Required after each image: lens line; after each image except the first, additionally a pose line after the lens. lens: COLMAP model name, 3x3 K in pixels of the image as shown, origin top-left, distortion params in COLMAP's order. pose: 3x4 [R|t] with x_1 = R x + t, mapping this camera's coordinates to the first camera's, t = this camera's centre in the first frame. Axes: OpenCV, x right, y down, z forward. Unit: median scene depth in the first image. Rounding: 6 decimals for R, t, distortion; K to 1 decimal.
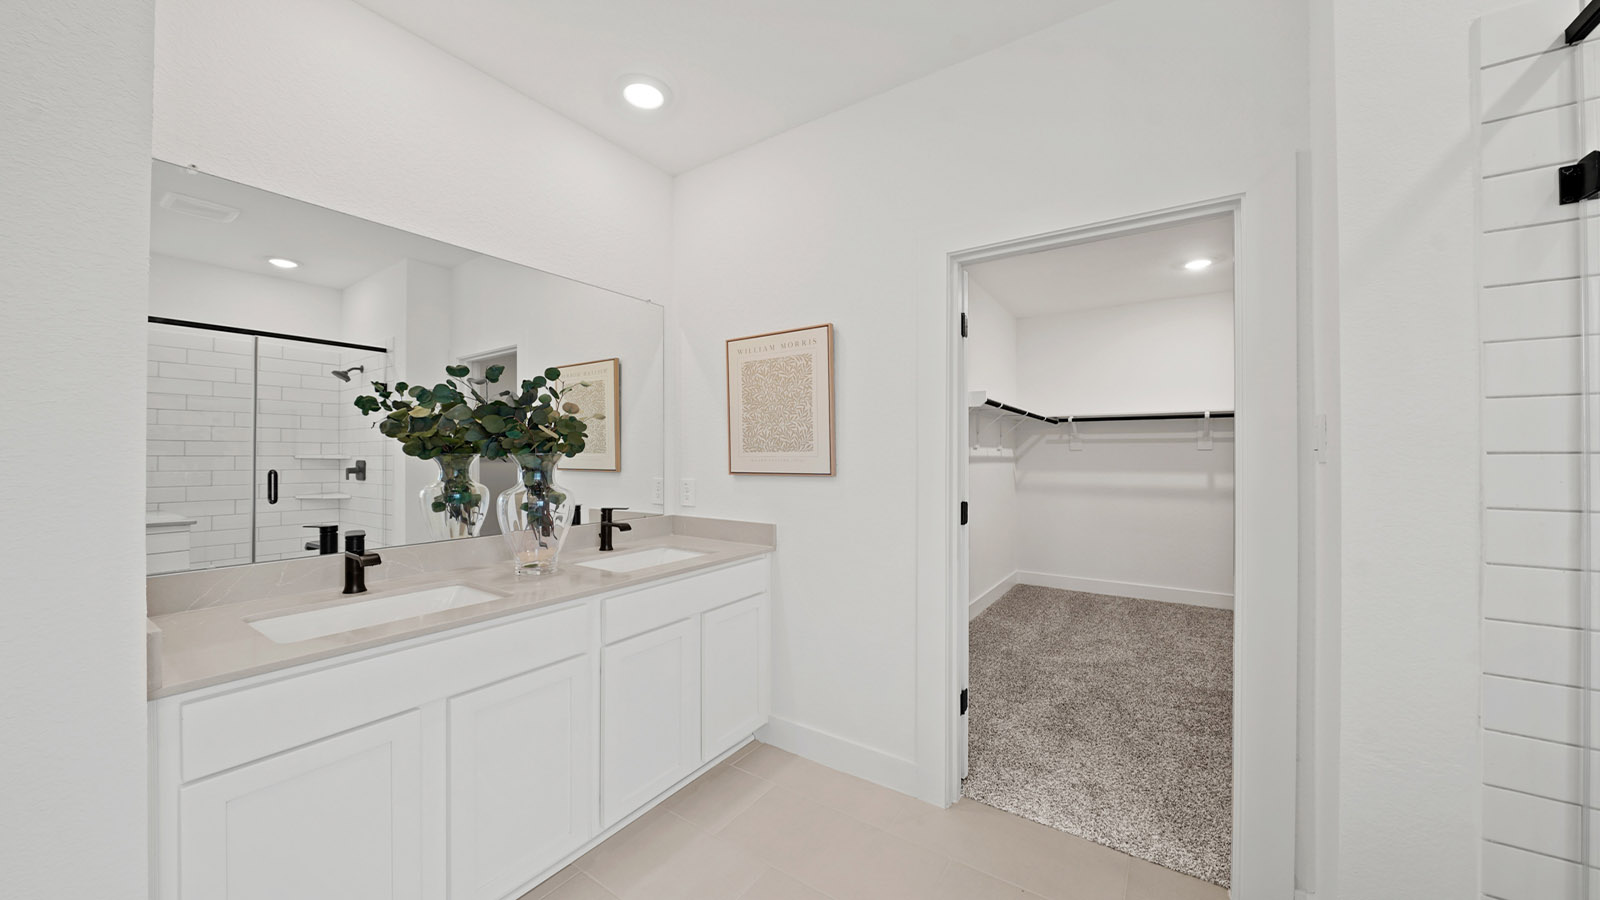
lens RADIAL K [[545.5, 0, 805.1], [0, 545.5, 450.8], [0, 0, 1]] dist [-0.008854, 0.000475]
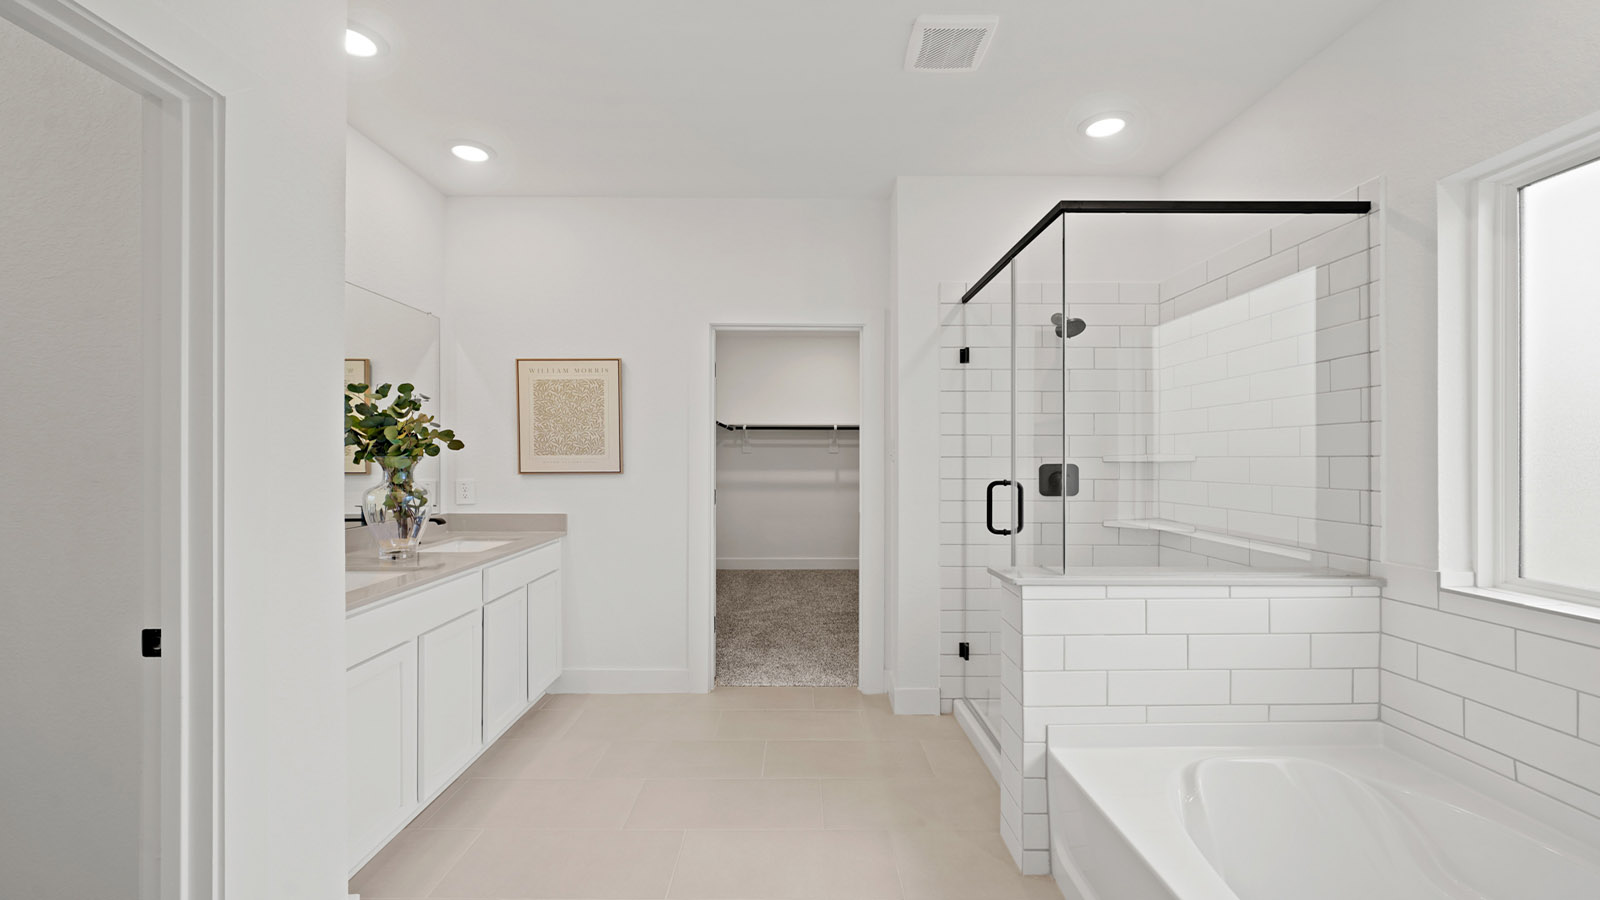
lens RADIAL K [[641.4, 0, 809.1], [0, 641.4, 446.7], [0, 0, 1]] dist [-0.005371, 0.000866]
pose [[0.815158, 0.008358, 0.579178, -0.446674], [-0.004380, 0.999956, -0.008266, -0.007225], [-0.579222, 0.004202, 0.815159, -0.497680]]
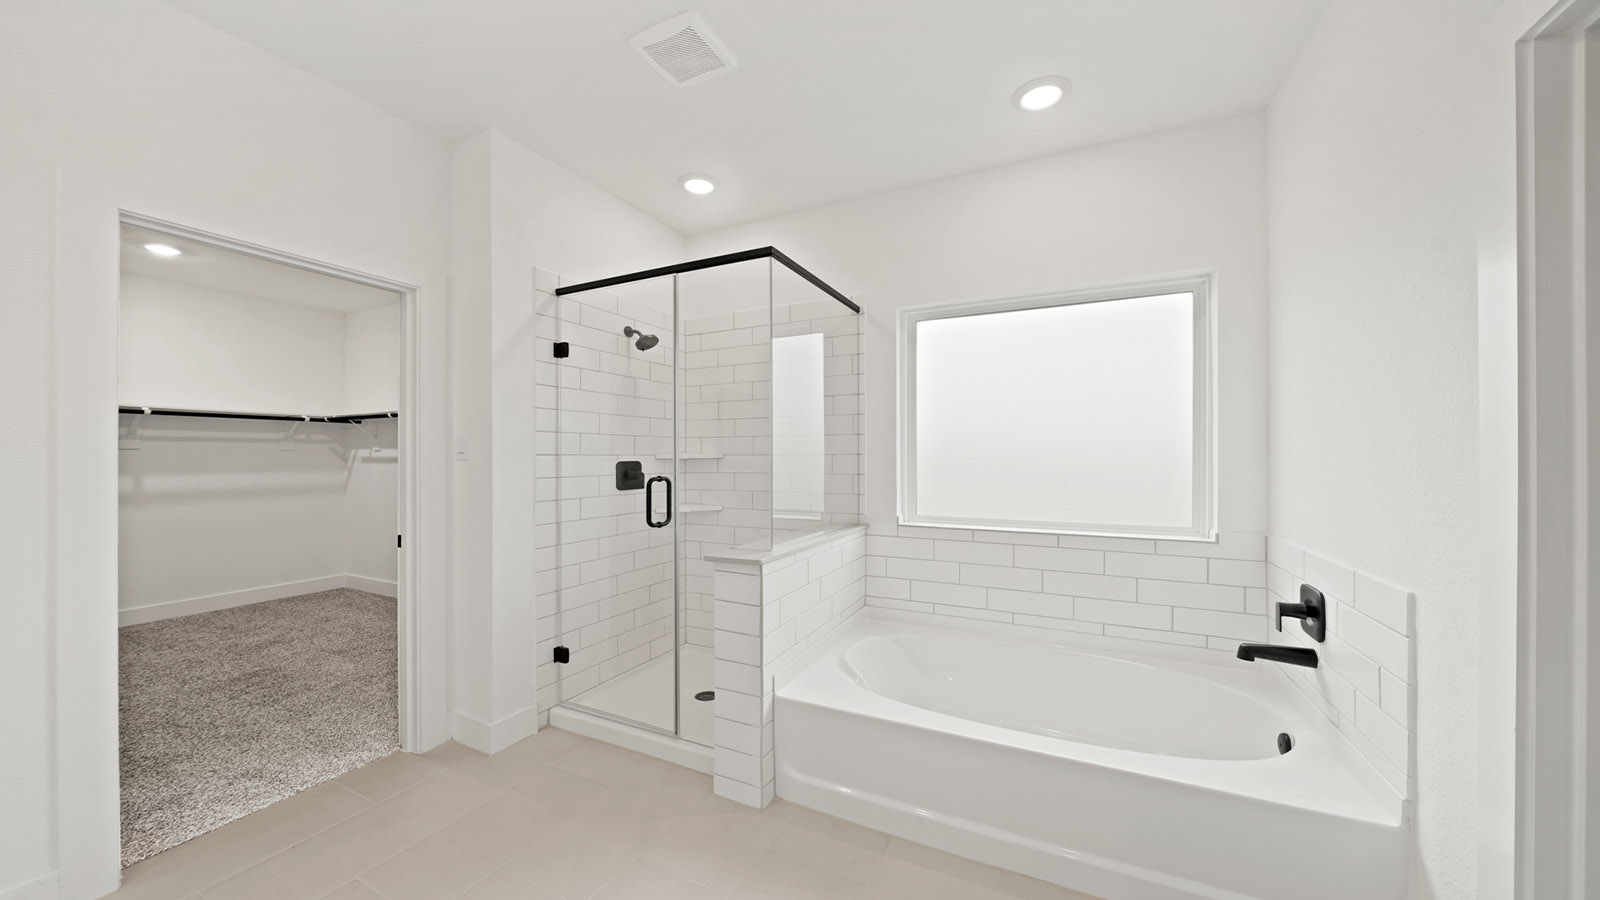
lens RADIAL K [[545.5, 0, 801.4], [0, 545.5, 449.3], [0, 0, 1]] dist [-0.008854, 0.000475]
pose [[-0.146207, 0.010992, 0.989193, -0.569100], [-0.008984, 0.999882, -0.012438, 0.000152], [-0.989213, -0.010706, -0.146091, 0.091698]]
